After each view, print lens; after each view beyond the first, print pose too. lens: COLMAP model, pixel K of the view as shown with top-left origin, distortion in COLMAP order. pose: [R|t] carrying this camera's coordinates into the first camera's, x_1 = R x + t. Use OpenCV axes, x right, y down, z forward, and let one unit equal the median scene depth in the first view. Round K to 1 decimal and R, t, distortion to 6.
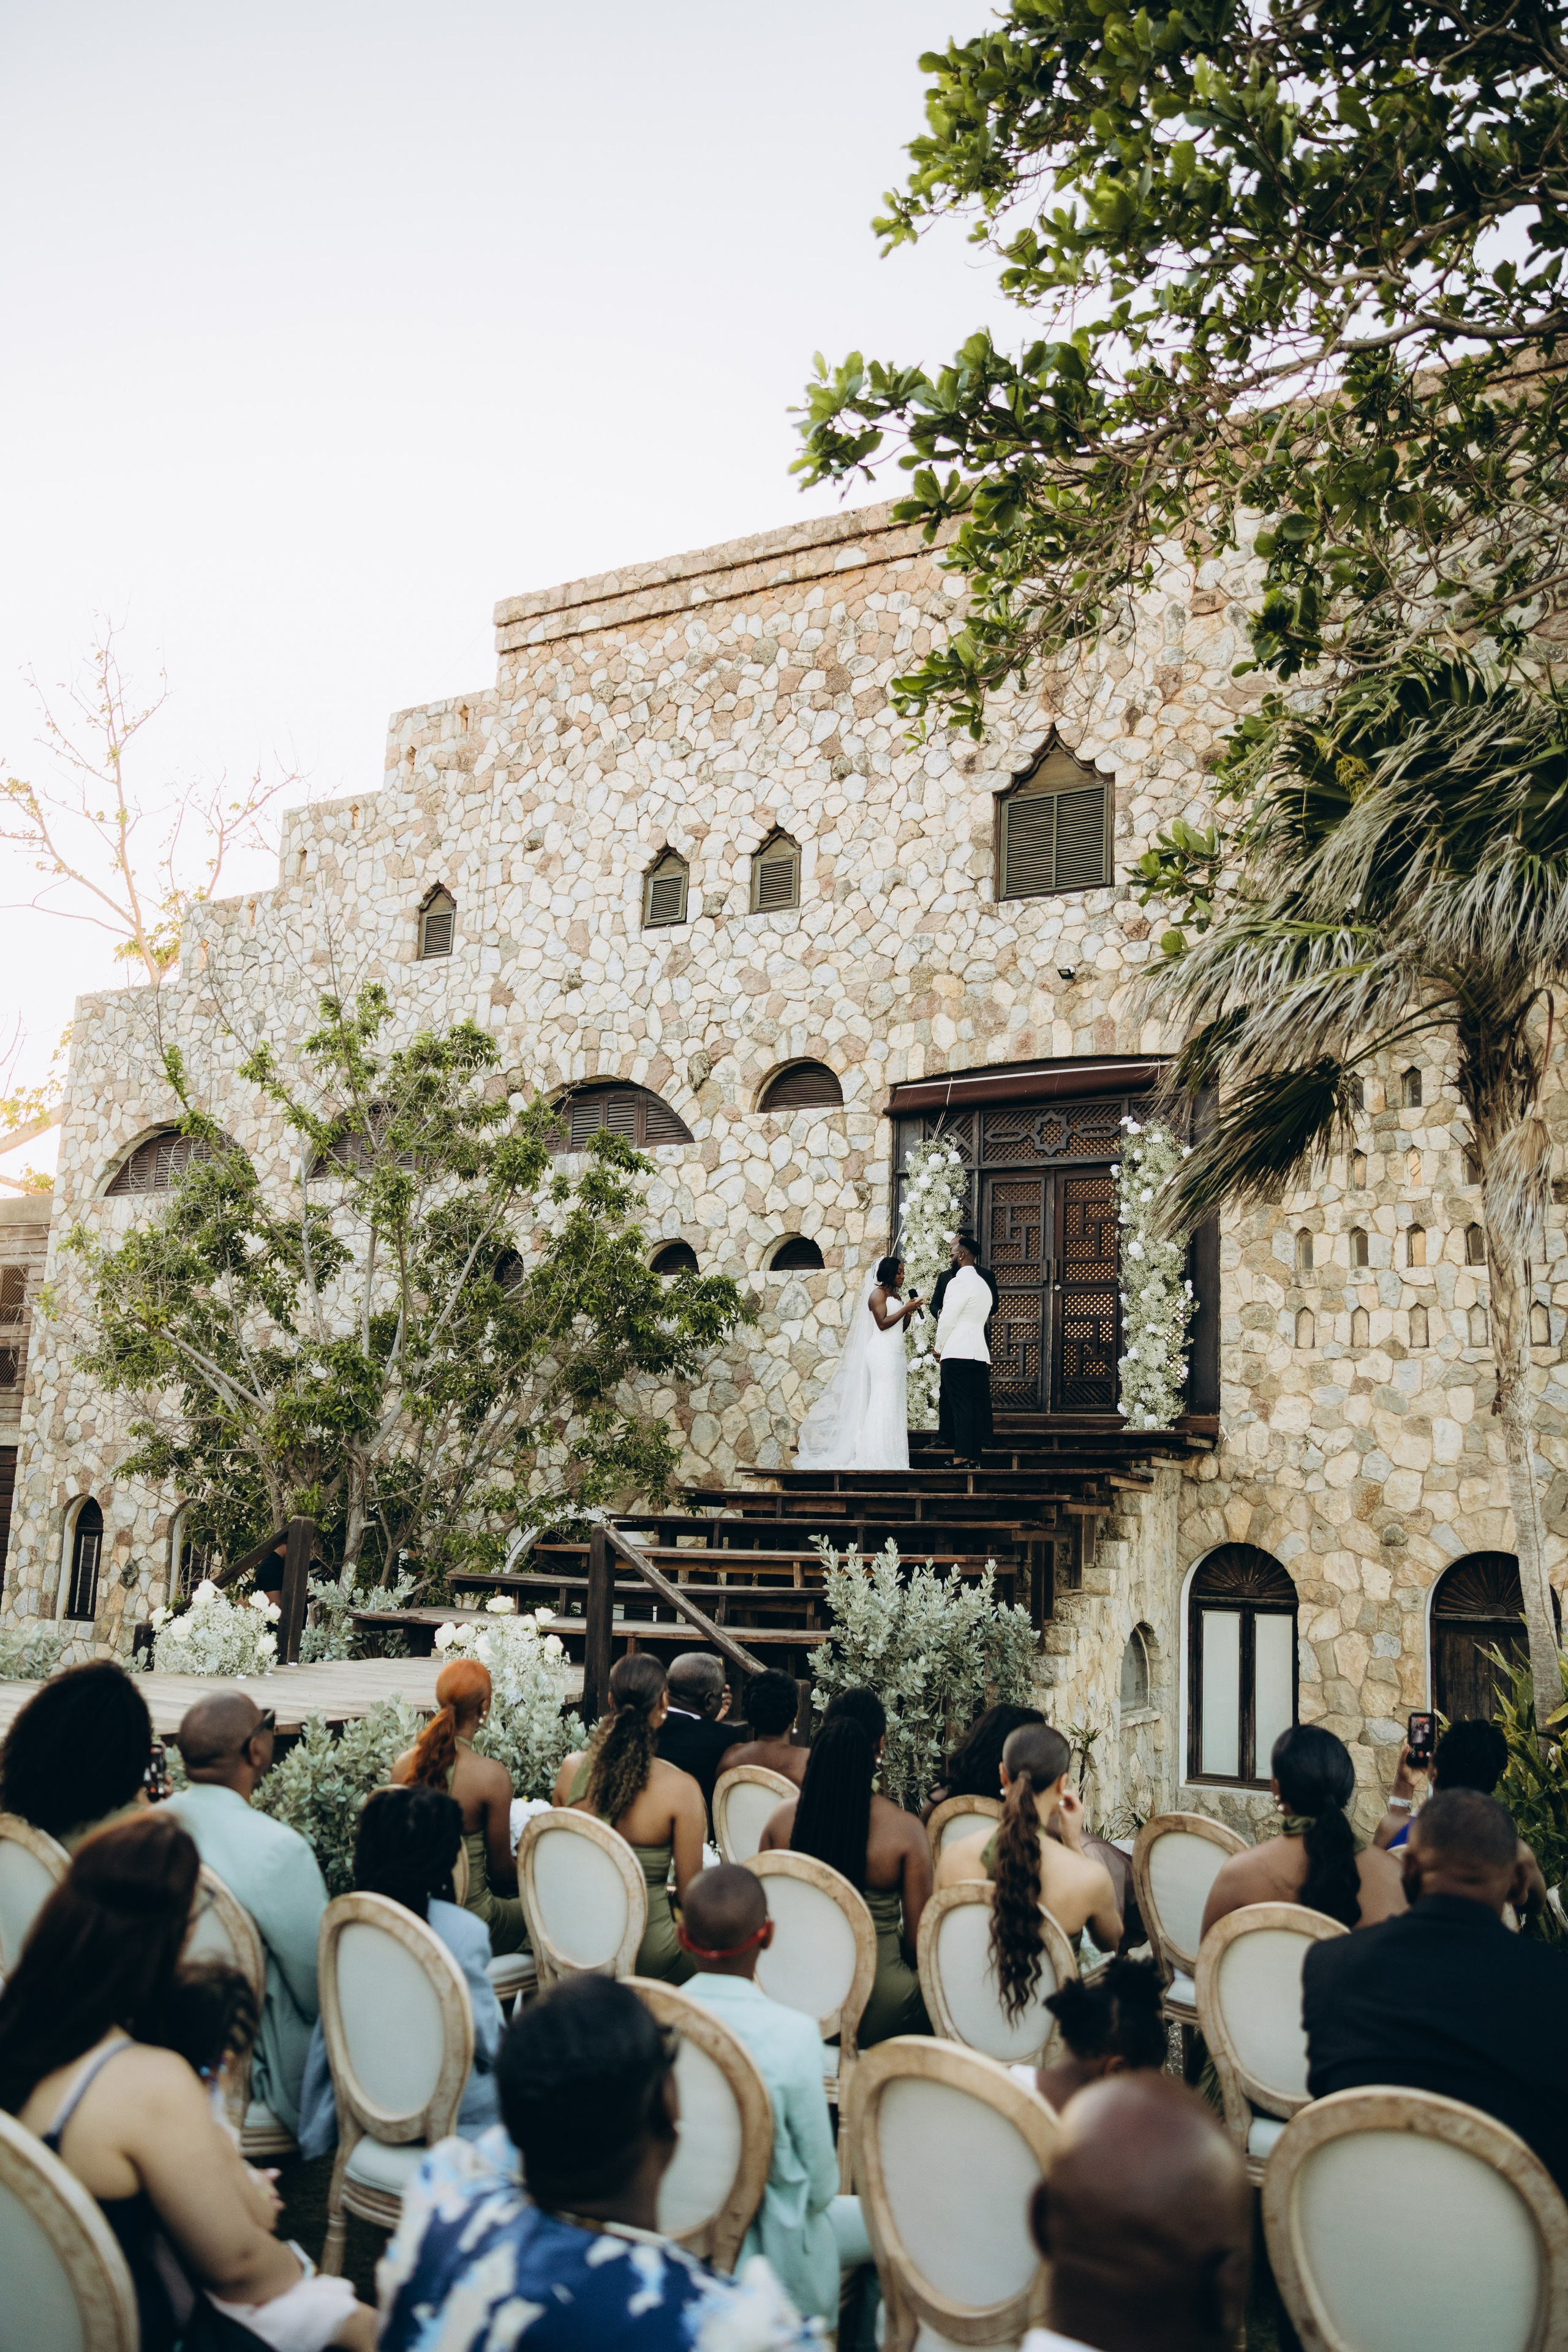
lens RADIAL K [[1932.2, 0, 780.6], [0, 1932.2, 1159.9], [0, 0, 1]] dist [-0.073299, 0.083070]
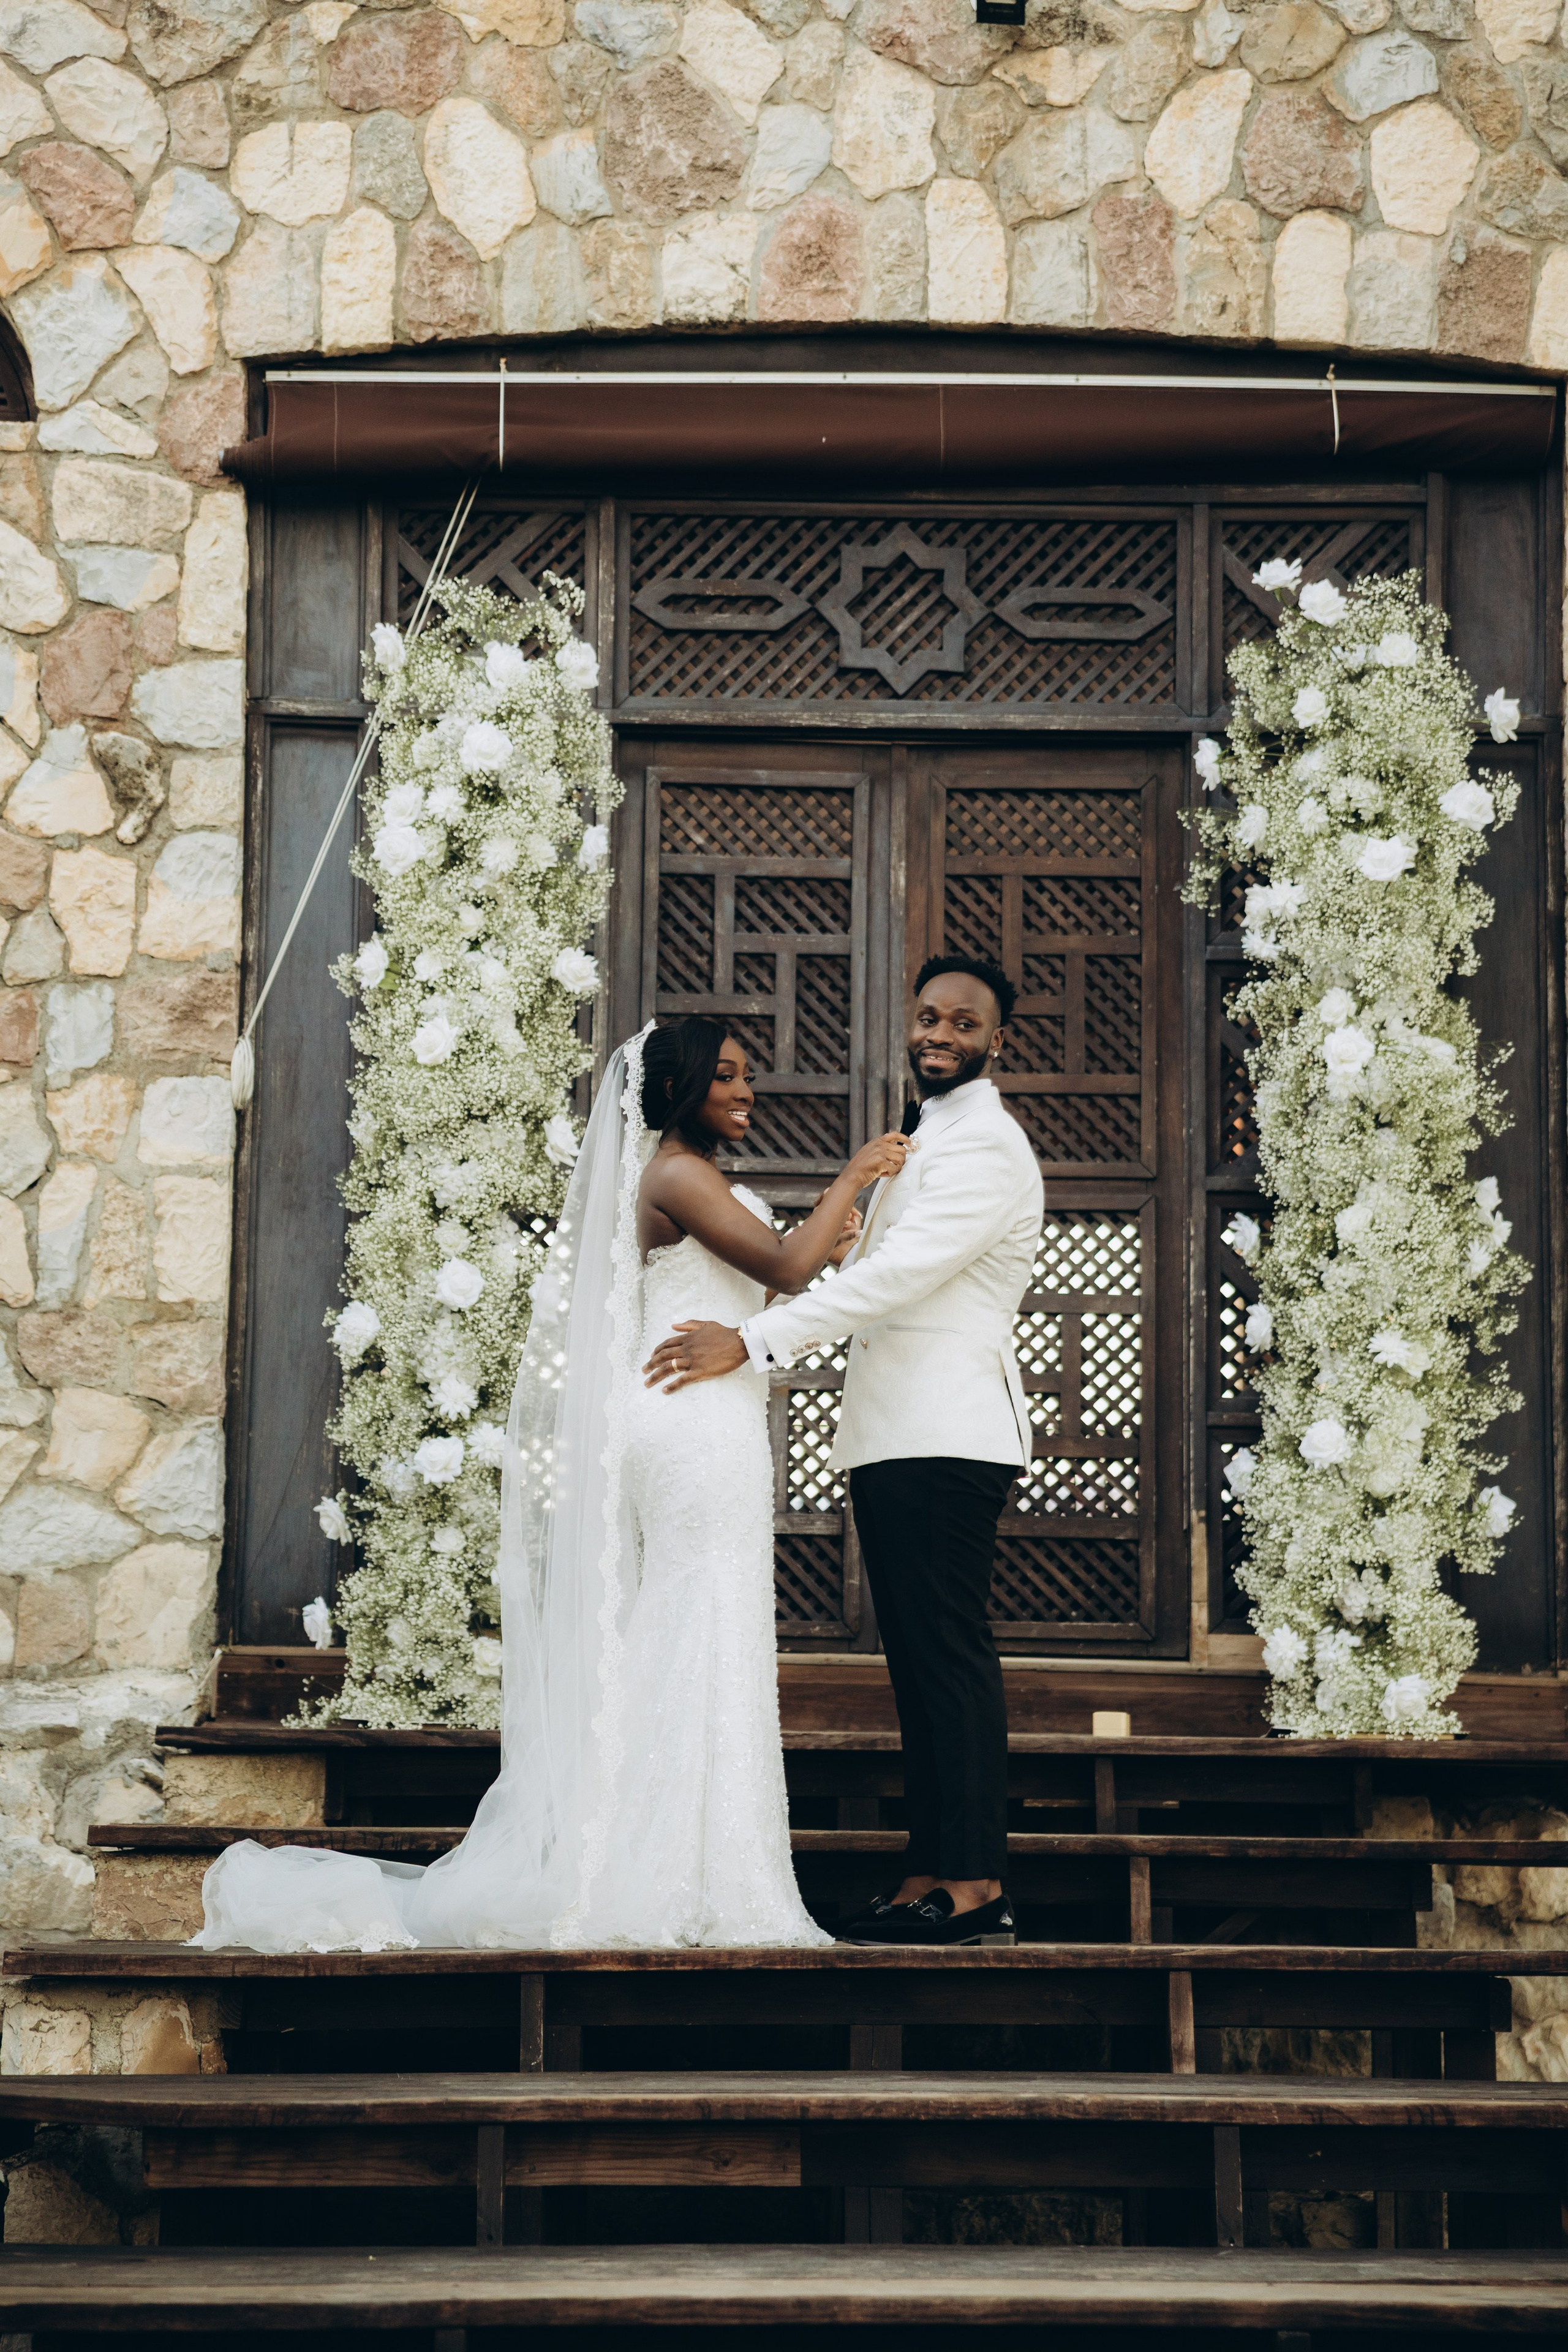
lens RADIAL K [[4465.4, 0, 791.2], [0, 4465.4, 1144.2], [0, 0, 1]] dist [0.482685, -1.542840]
pose [[0.866214, 0.045405, 0.497606, -0.178099], [-0.071909, 0.996824, 0.034220, 0.039324], [-0.494472, -0.065424, 0.866728, 0.452961]]
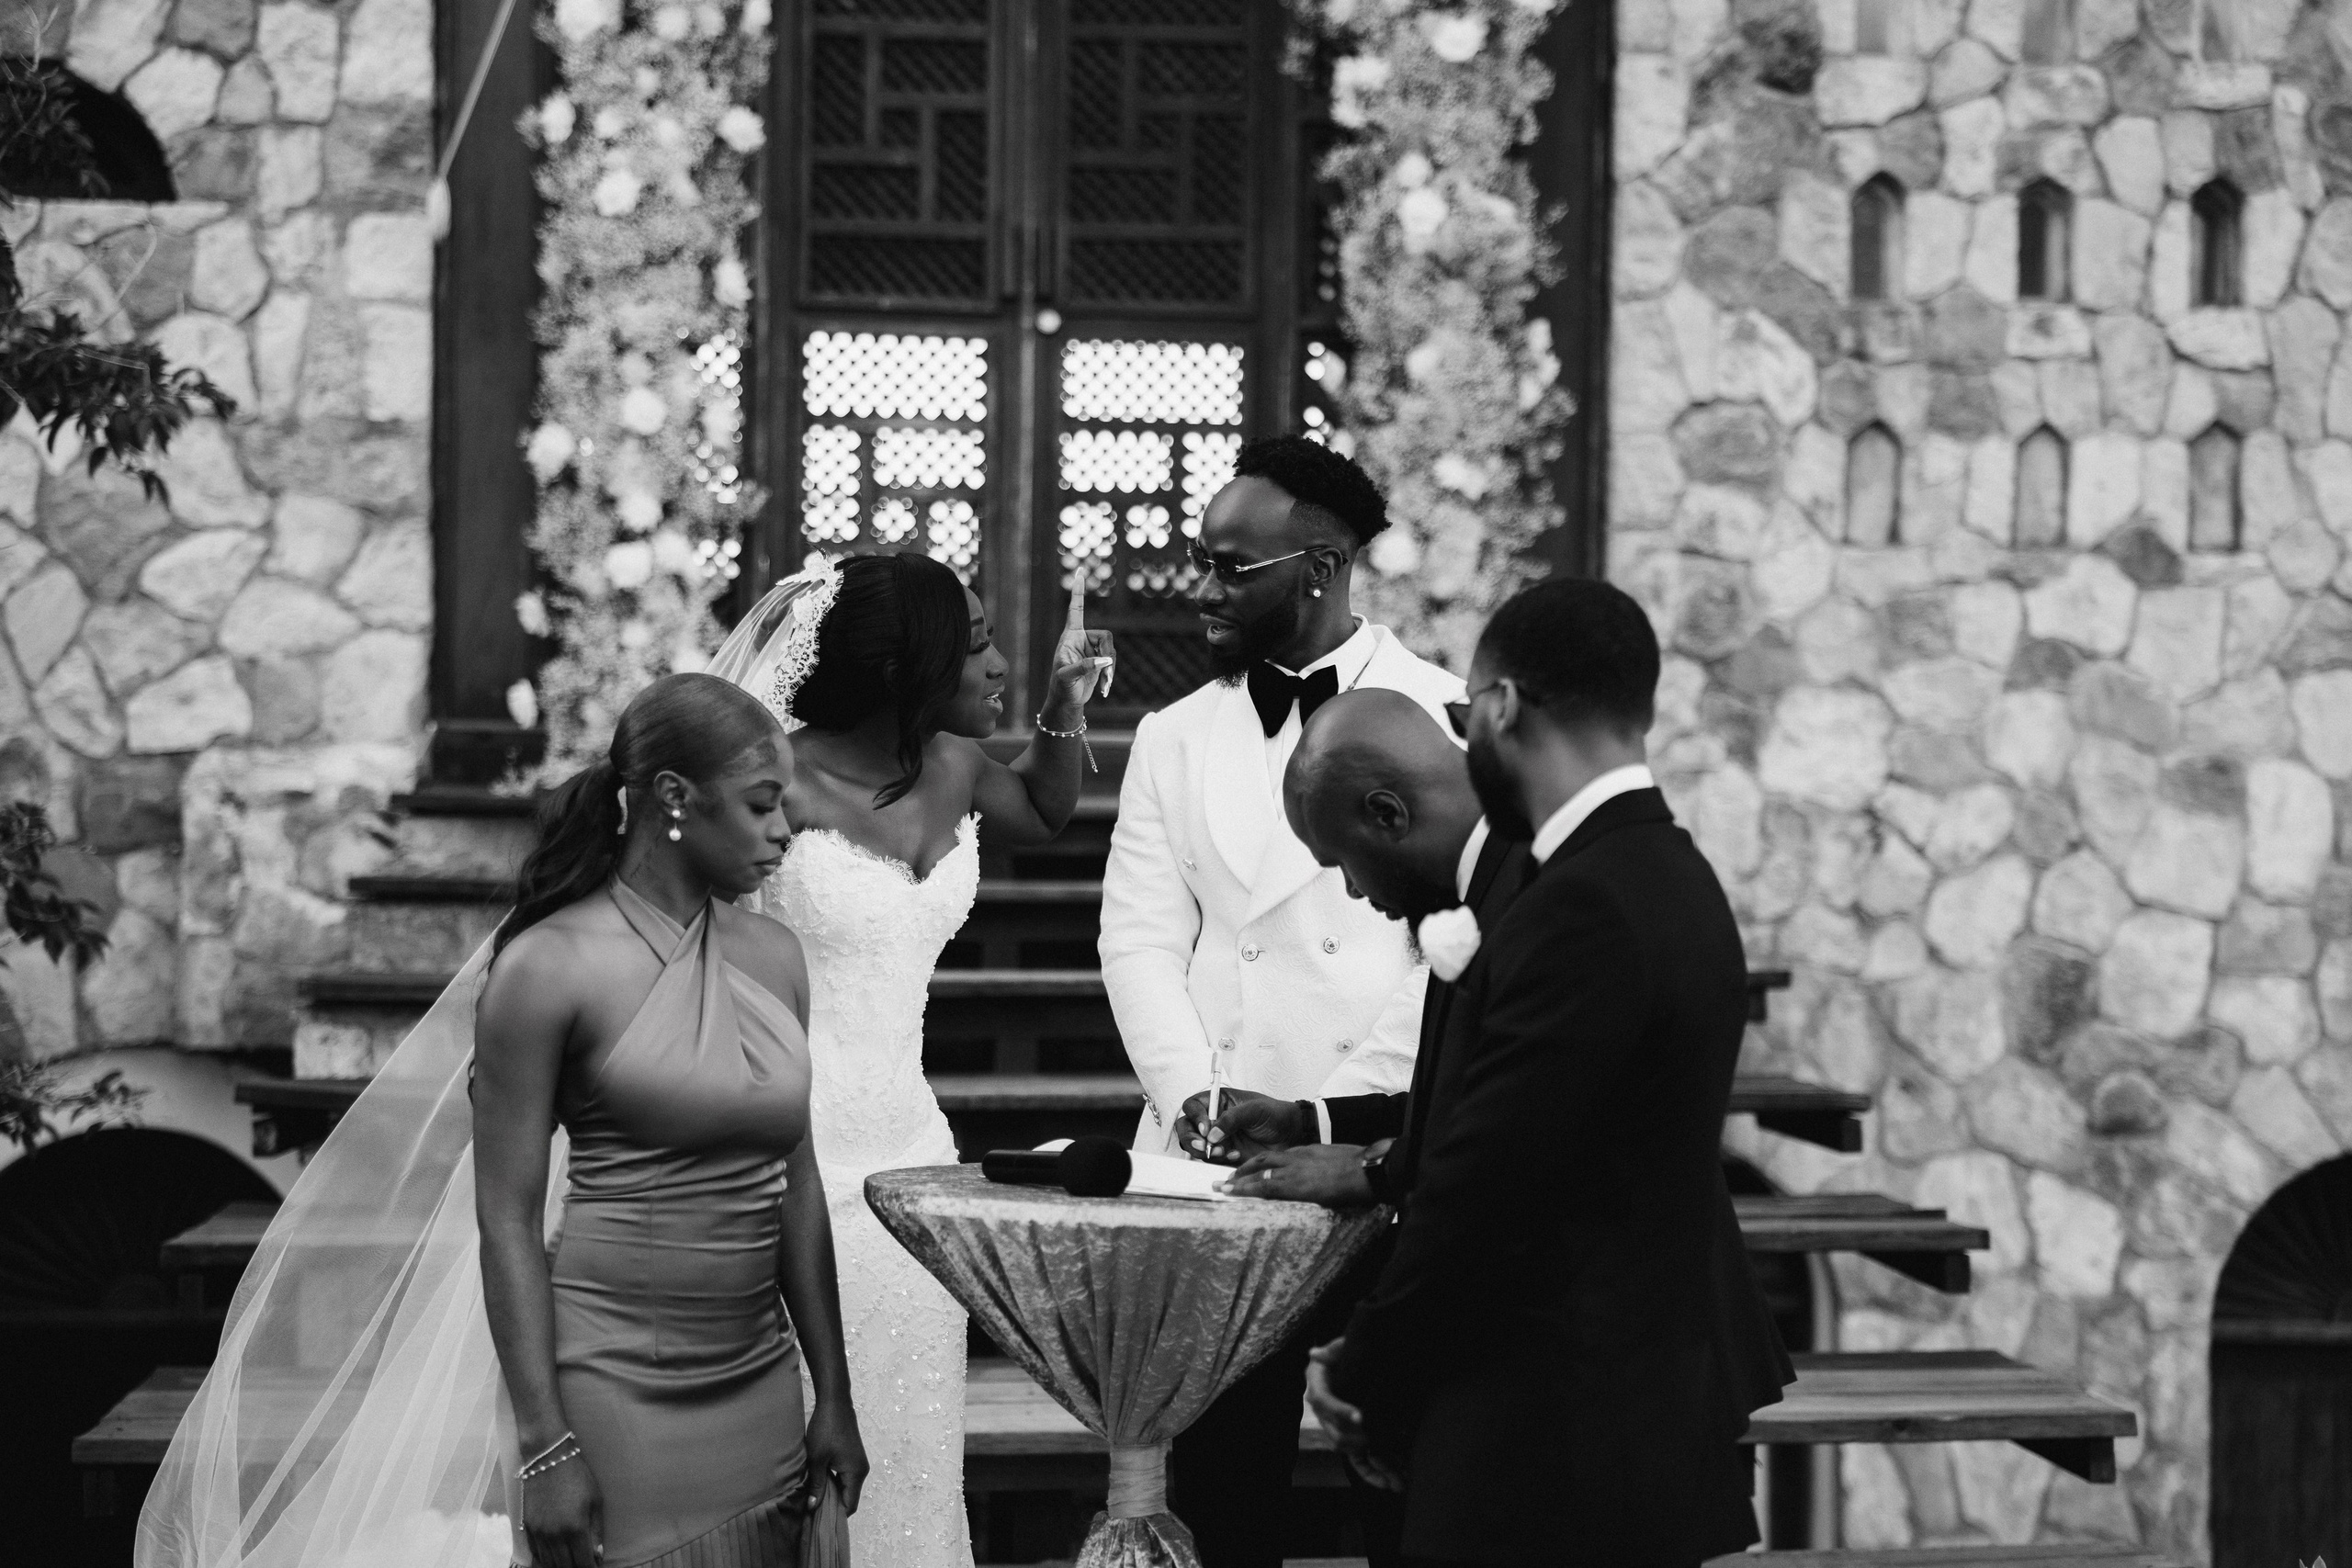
lens RADIAL K [[4547.3, 0, 1163.5], [0, 4547.3, 782.7], [0, 0, 1]] dist [0.498041, -1.849452]
pose [[0.831842, -0.020571, 0.554631, -0.236801], [-0.084308, 0.983033, 0.162907, 0.017925], [-0.548571, -0.182273, 0.815994, 0.374159]]
